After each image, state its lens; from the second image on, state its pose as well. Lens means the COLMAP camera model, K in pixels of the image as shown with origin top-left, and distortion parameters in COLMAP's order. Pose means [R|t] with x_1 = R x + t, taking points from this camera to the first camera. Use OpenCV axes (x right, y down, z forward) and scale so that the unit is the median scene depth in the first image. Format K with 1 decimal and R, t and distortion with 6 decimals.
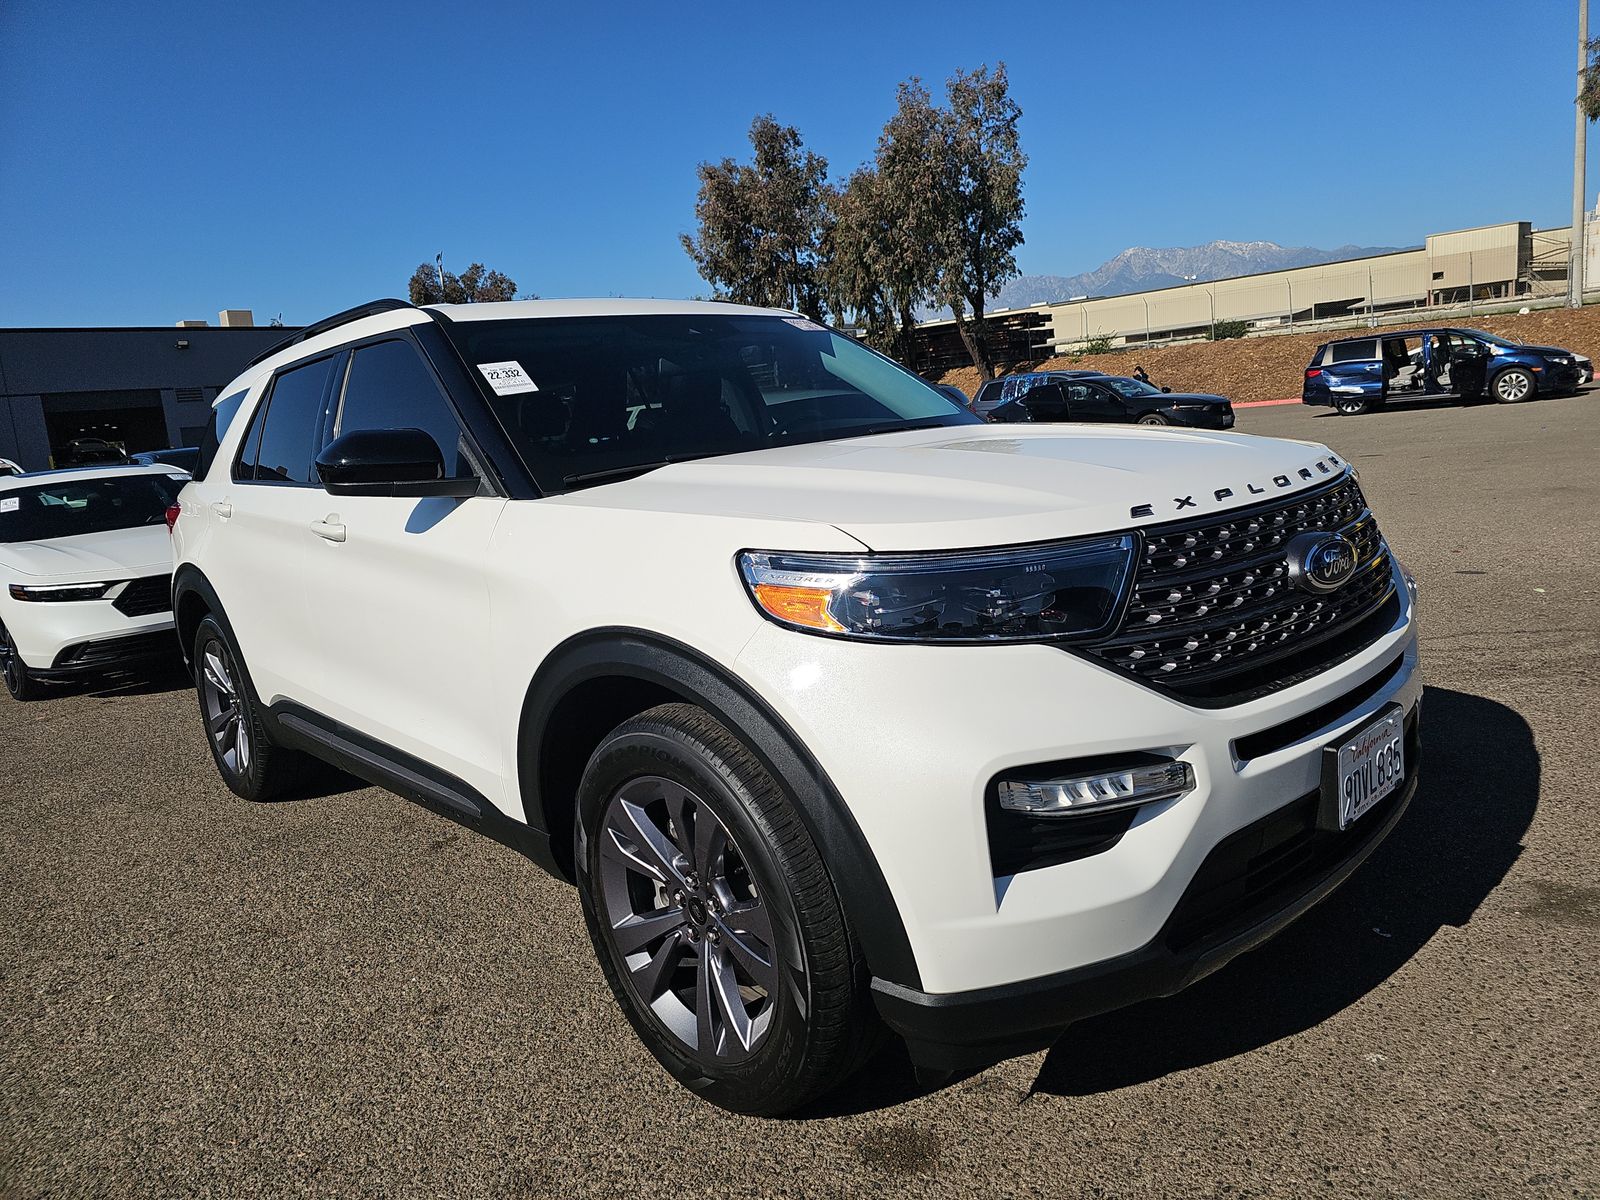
lens RADIAL K [[1086.9, 0, 820.7], [0, 1086.9, 603.1], [0, 0, 1]] dist [0.054035, -0.048472]
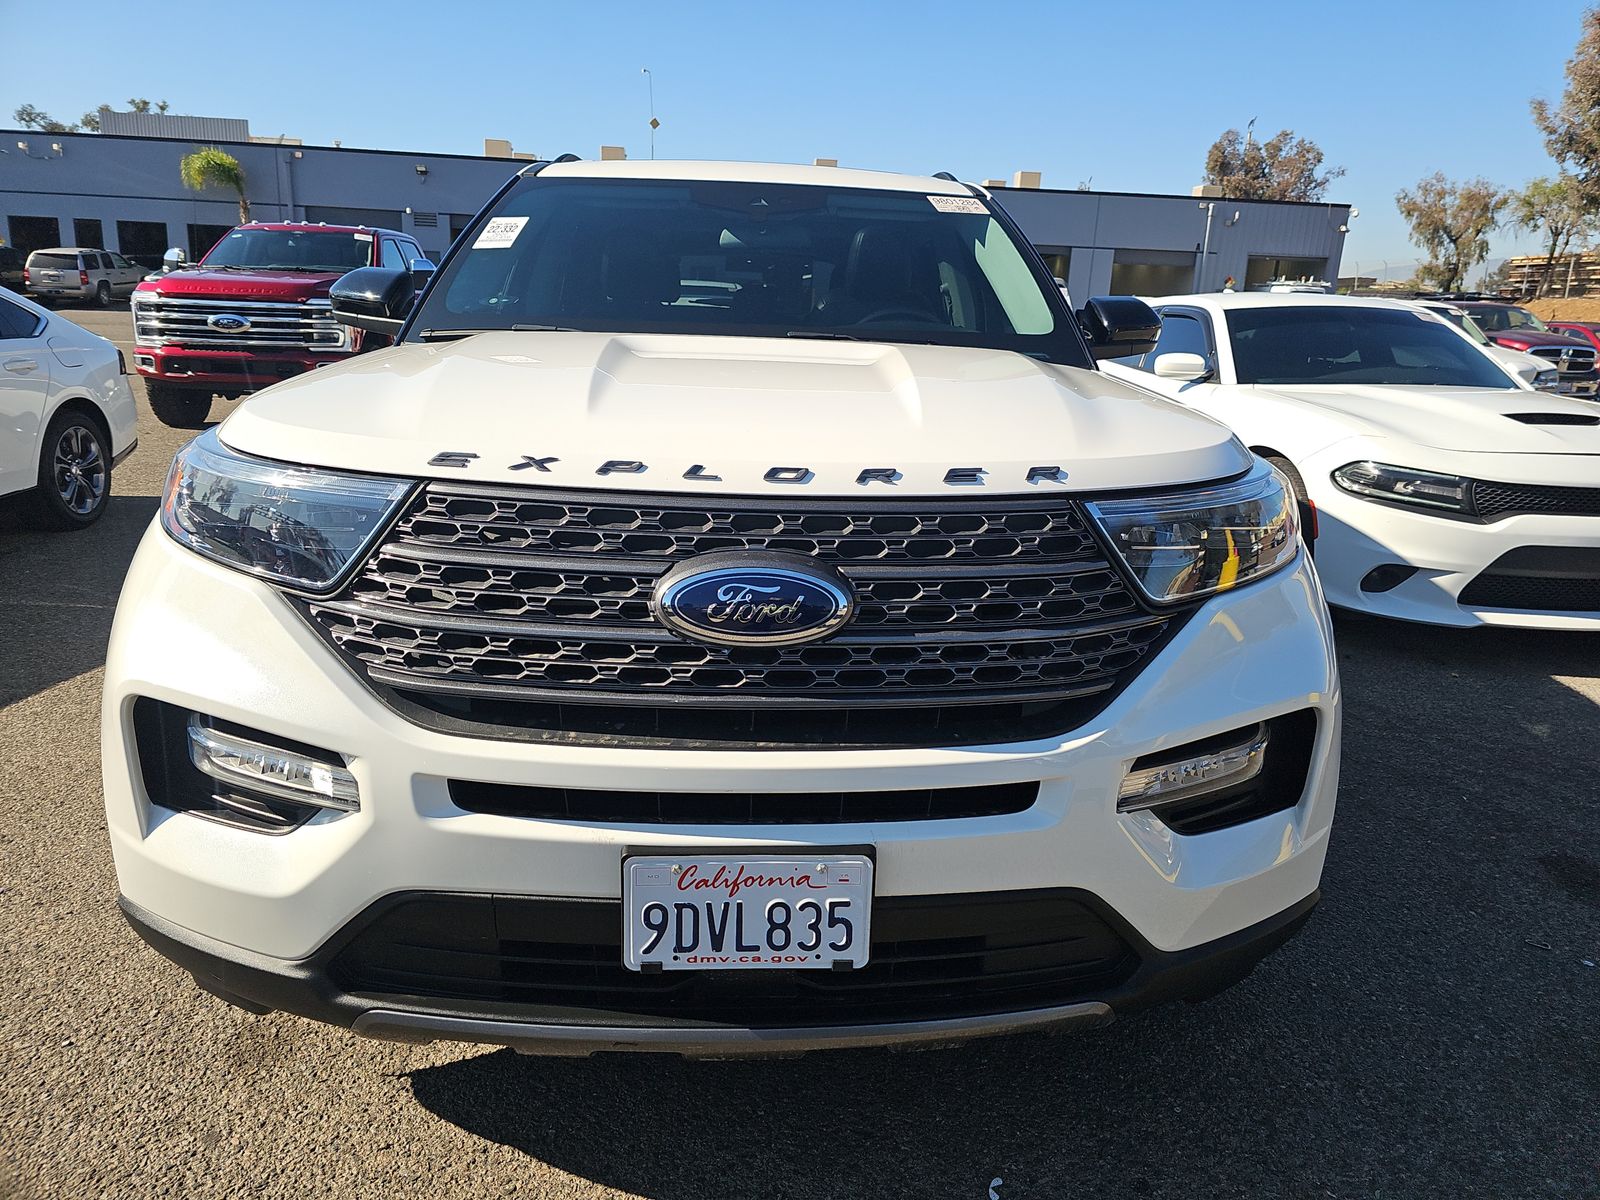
lens RADIAL K [[1105.7, 0, 845.8], [0, 1105.7, 581.7], [0, 0, 1]] dist [0.045238, -0.057779]
pose [[0.749838, 0.268990, -0.604472, 0.554766], [-0.216657, 0.963079, 0.159809, -0.103772], [0.625142, 0.011132, 0.780432, 0.310209]]
